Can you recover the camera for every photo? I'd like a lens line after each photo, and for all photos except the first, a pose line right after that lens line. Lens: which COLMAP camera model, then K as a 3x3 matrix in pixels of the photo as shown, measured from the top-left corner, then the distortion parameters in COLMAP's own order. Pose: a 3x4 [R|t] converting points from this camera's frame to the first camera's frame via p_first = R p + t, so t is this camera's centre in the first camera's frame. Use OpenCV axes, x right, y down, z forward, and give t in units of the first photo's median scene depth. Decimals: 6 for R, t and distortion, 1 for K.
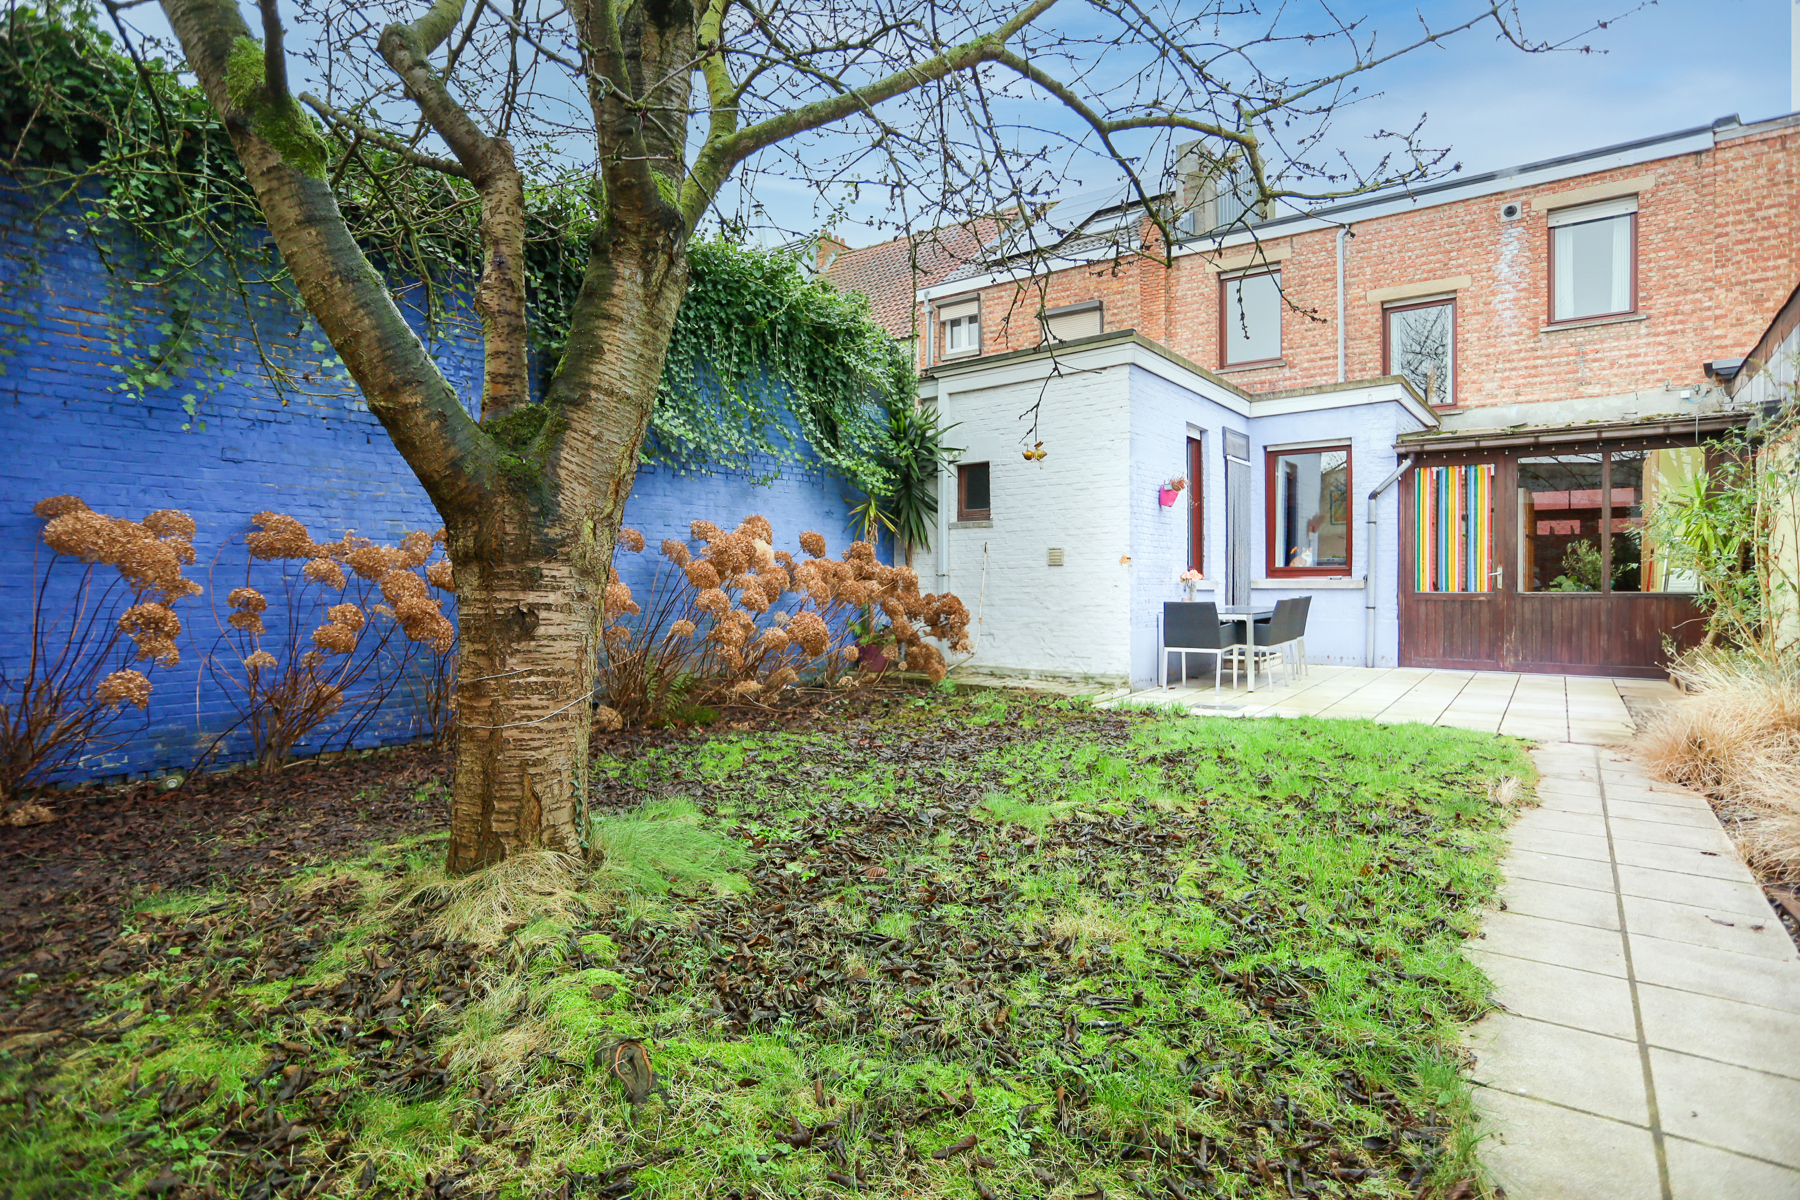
lens RADIAL K [[939.9, 0, 901.6], [0, 939.9, 591.2], [0, 0, 1]] dist [-0.026695, 0.000067]
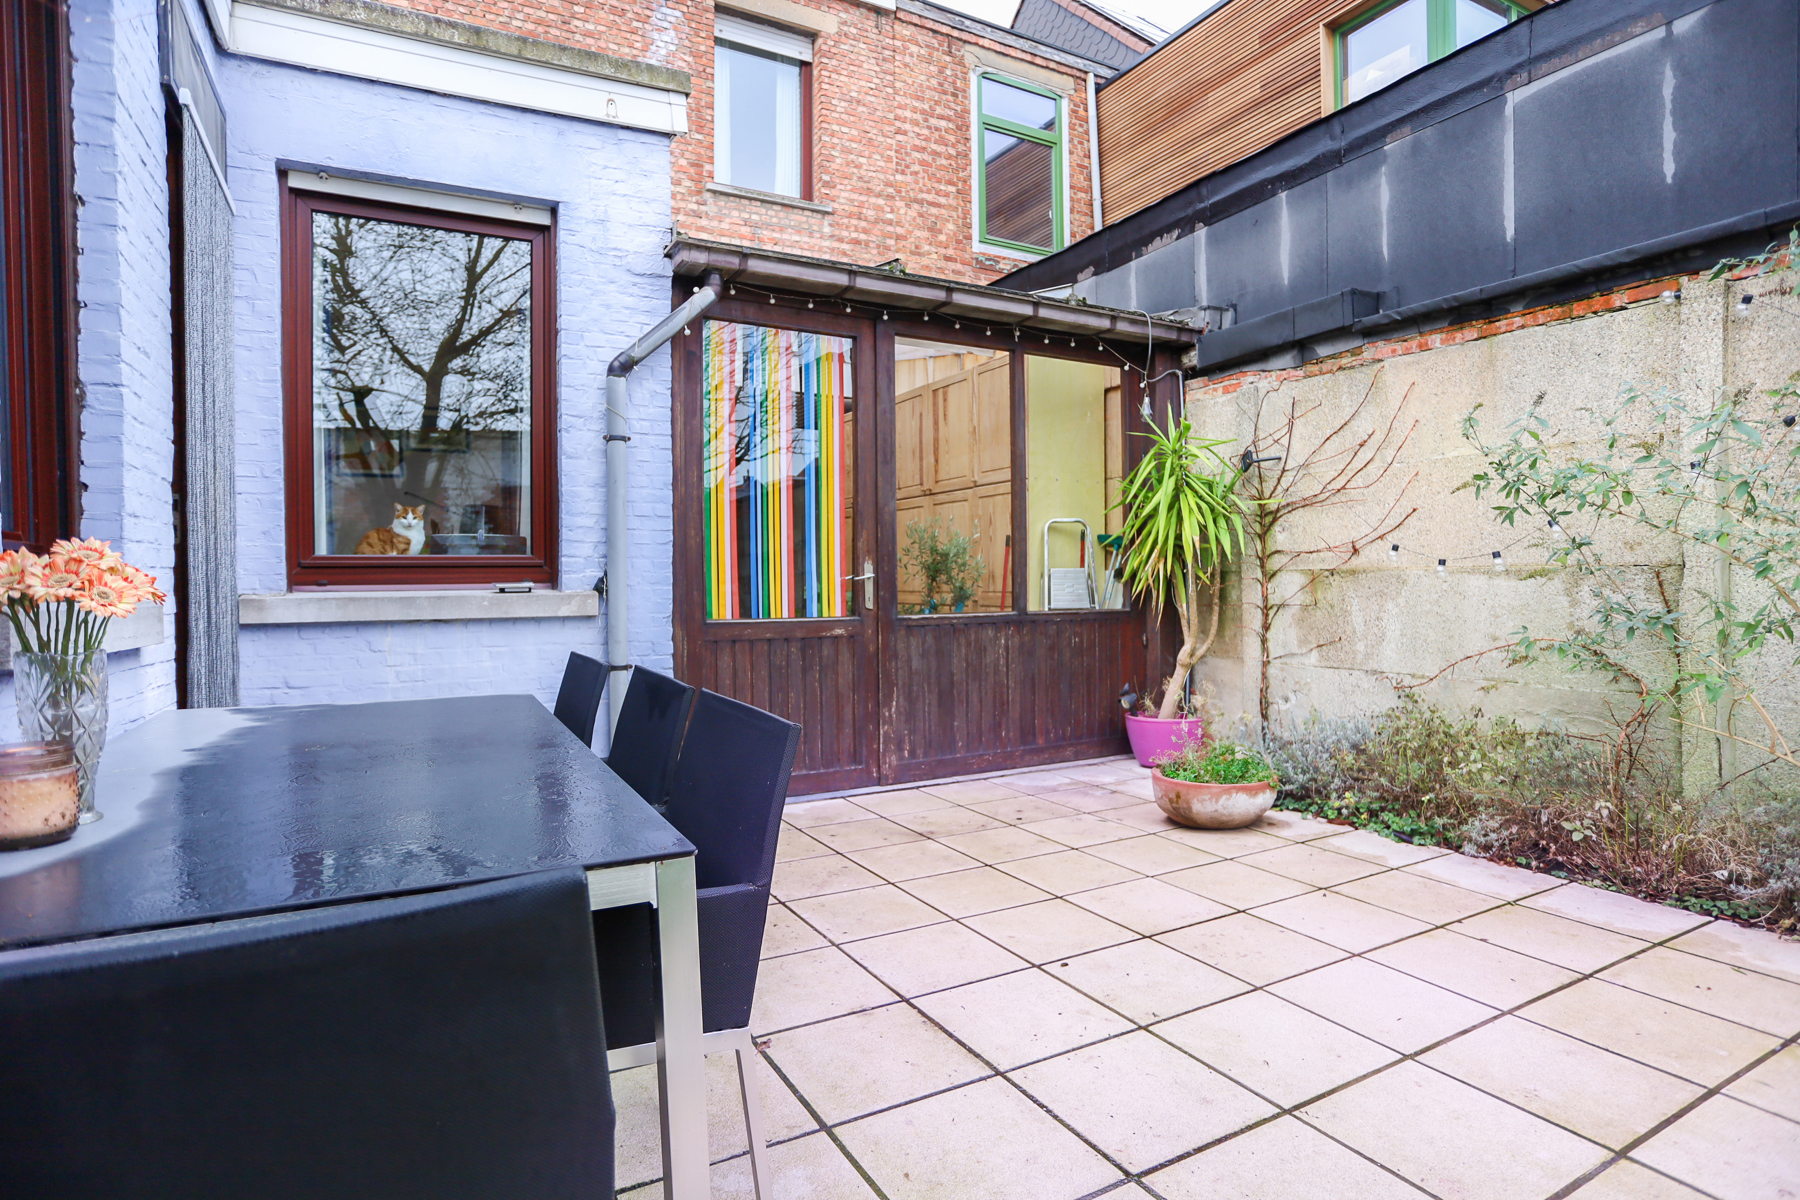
lens RADIAL K [[939.9, 0, 906.8], [0, 939.9, 585.2], [0, 0, 1]] dist [-0.026695, 0.000067]
pose [[0.428458, -0.006769, 0.903536, 0.214660], [0.014368, 0.999897, 0.000677, -0.013979], [-0.903447, 0.012692, 0.428511, 0.738941]]
